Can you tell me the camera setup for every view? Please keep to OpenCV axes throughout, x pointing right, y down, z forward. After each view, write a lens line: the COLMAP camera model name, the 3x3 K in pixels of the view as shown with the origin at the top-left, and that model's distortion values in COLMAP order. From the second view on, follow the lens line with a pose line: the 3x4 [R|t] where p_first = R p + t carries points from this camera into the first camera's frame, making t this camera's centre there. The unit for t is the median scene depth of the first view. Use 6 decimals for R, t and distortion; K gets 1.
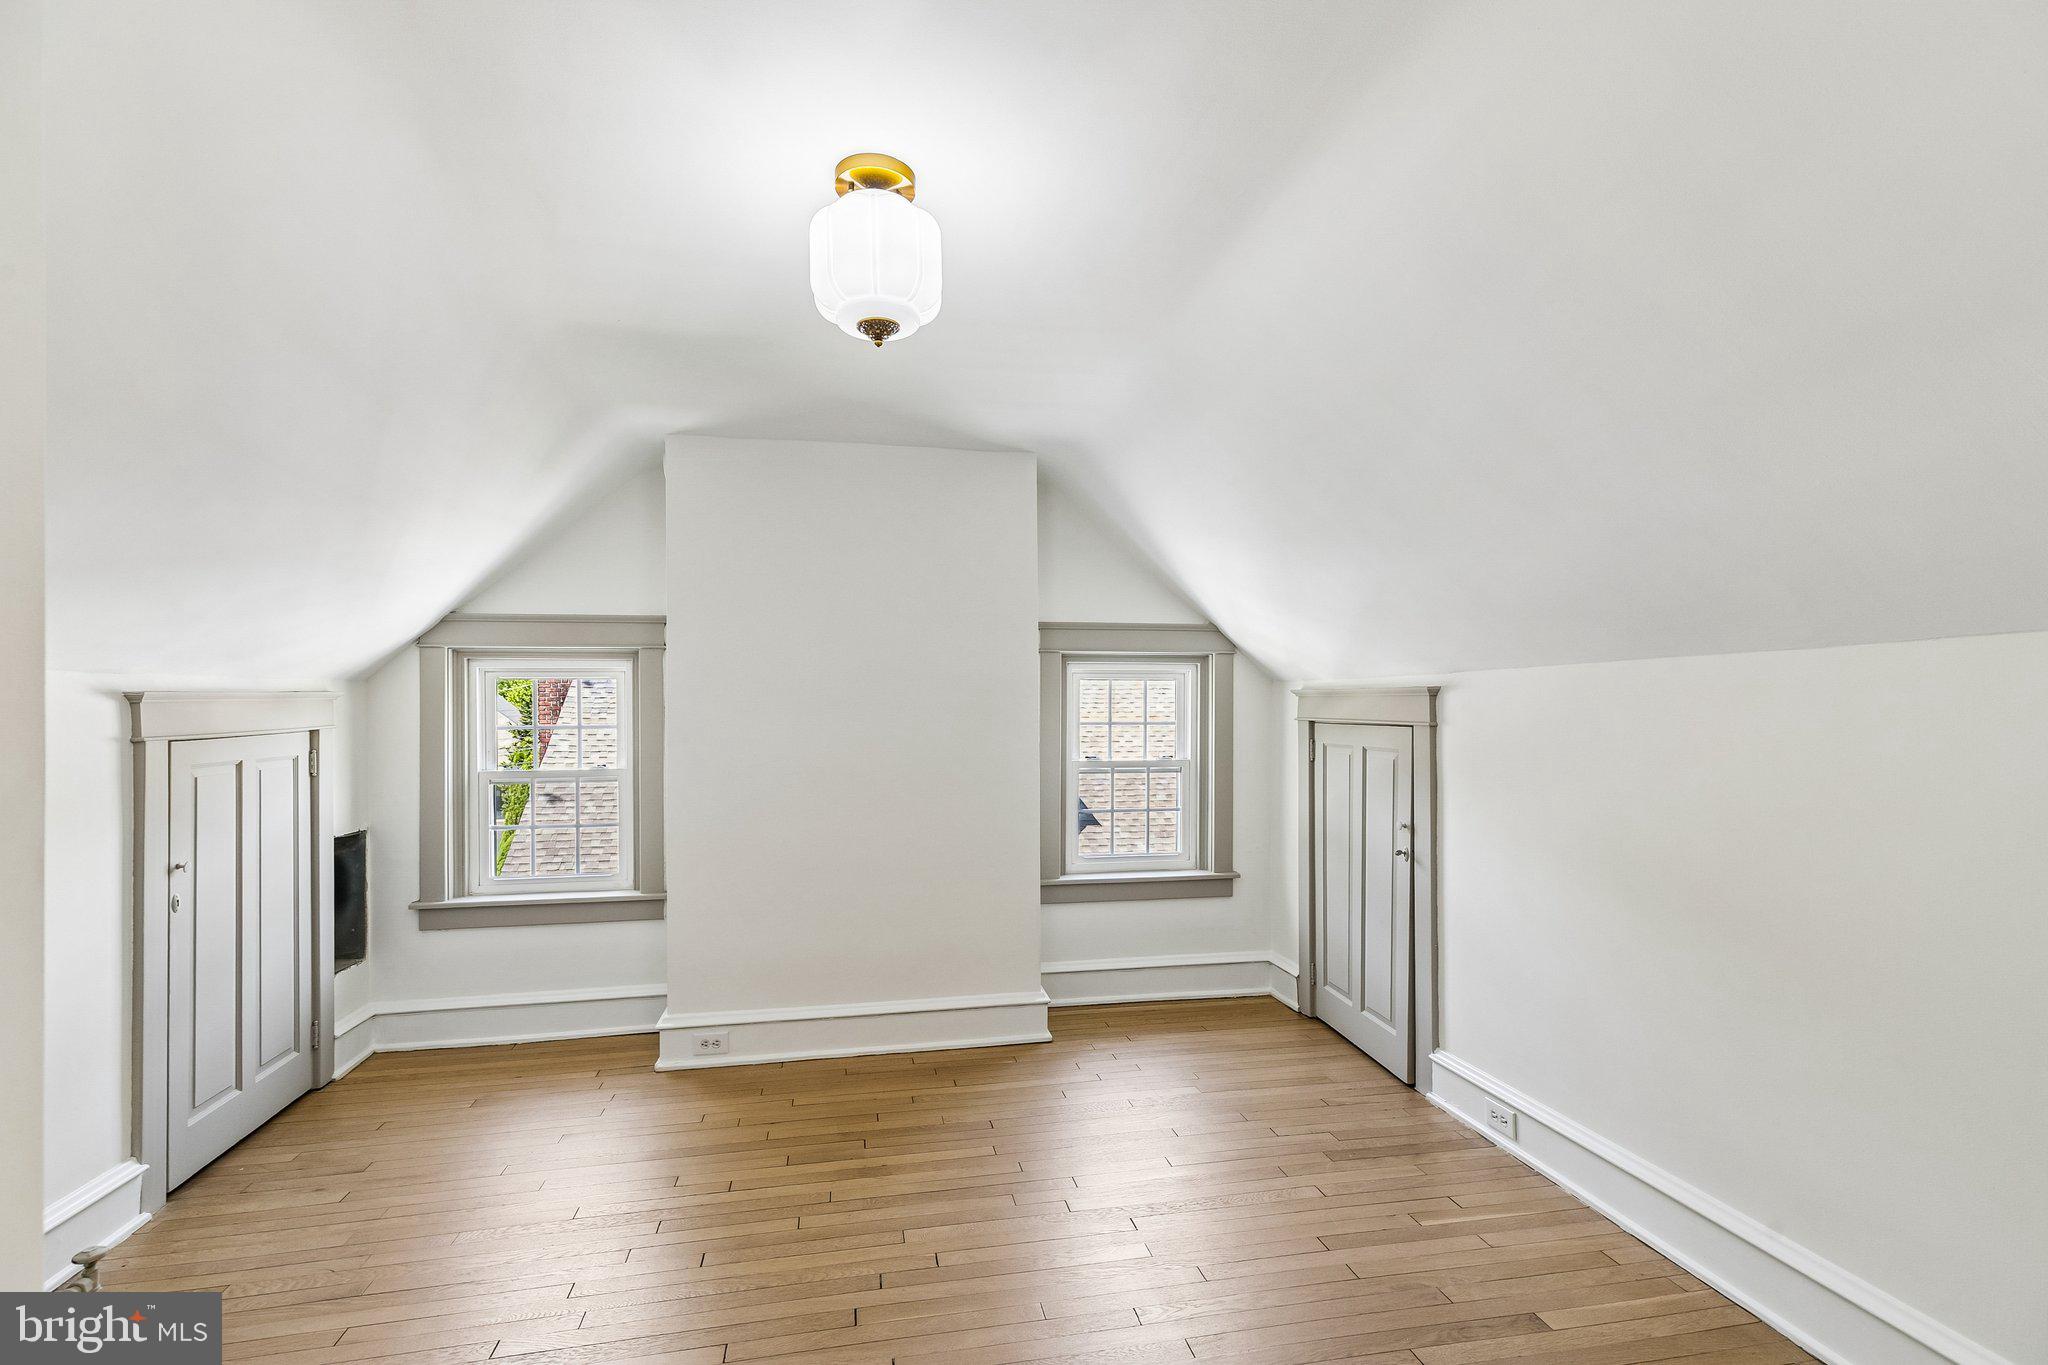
lens RADIAL K [[946.6, 0, 1050.3], [0, 946.6, 681.8], [0, 0, 1]] dist [-0.036393, 0.000013]
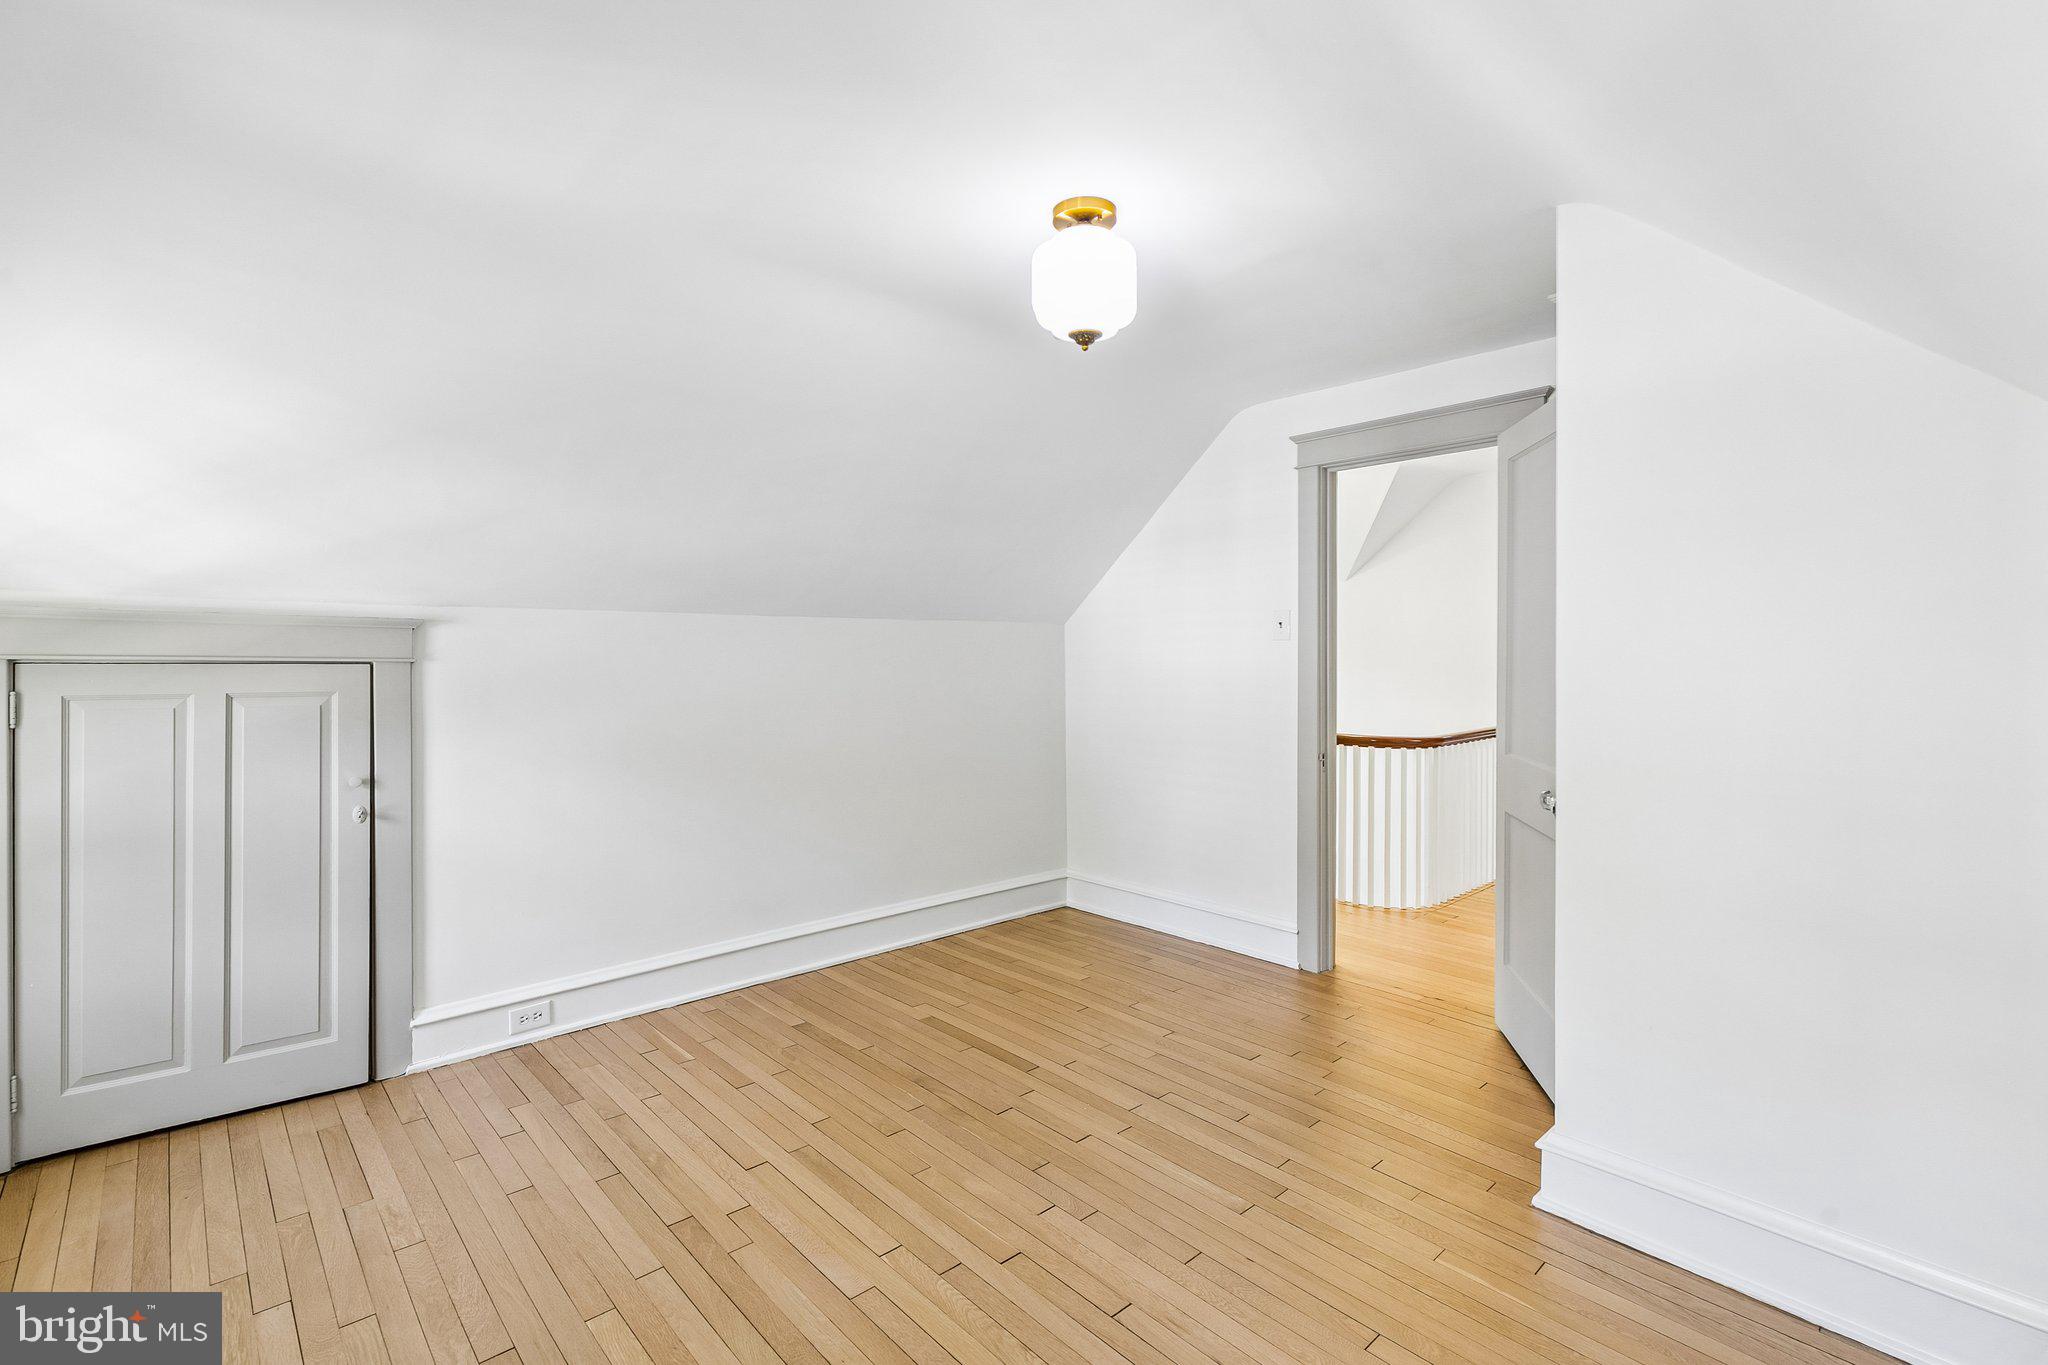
lens RADIAL K [[944.2, 0, 1021.0], [0, 944.2, 651.8], [0, 0, 1]] dist [0.001006, 0.000561]
pose [[-0.515039, -0.002111, 0.857164, -0.728737], [-0.025745, 0.999584, -0.013008, 0.037234], [-0.856780, -0.028768, -0.514879, 1.037369]]
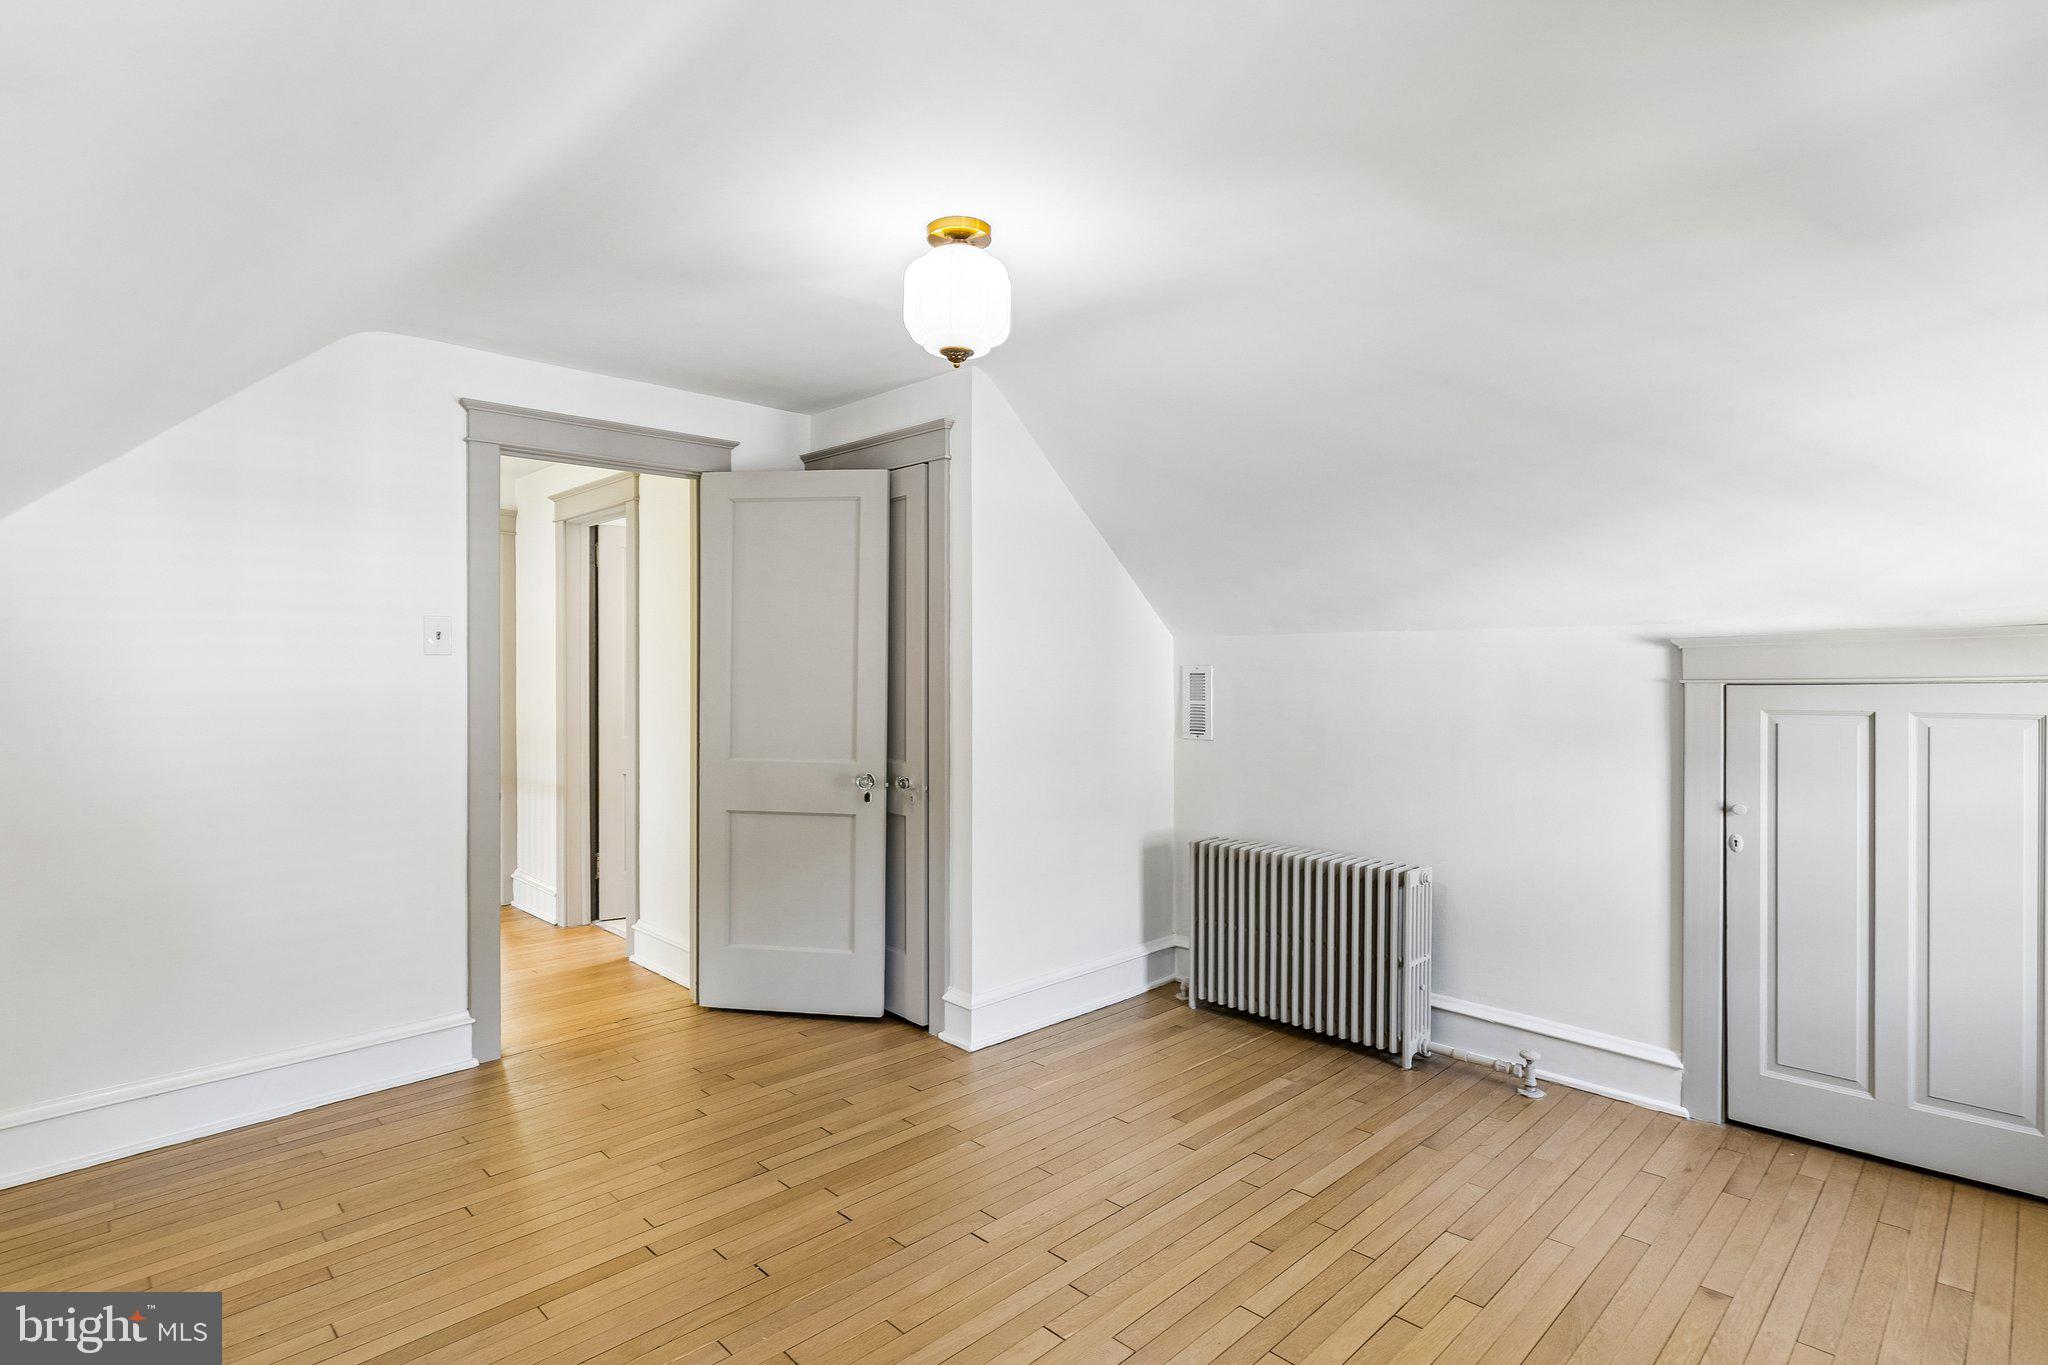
lens RADIAL K [[1043.9, 0, 1015.4], [0, 1043.9, 657.5], [0, 0, 1]] dist [-0.003507, -0.001171]
pose [[-0.839168, 0.004383, -0.543855, 0.301148], [0.022718, 0.999377, -0.026999, 0.041108], [0.543398, -0.035012, -0.838745, 1.328184]]
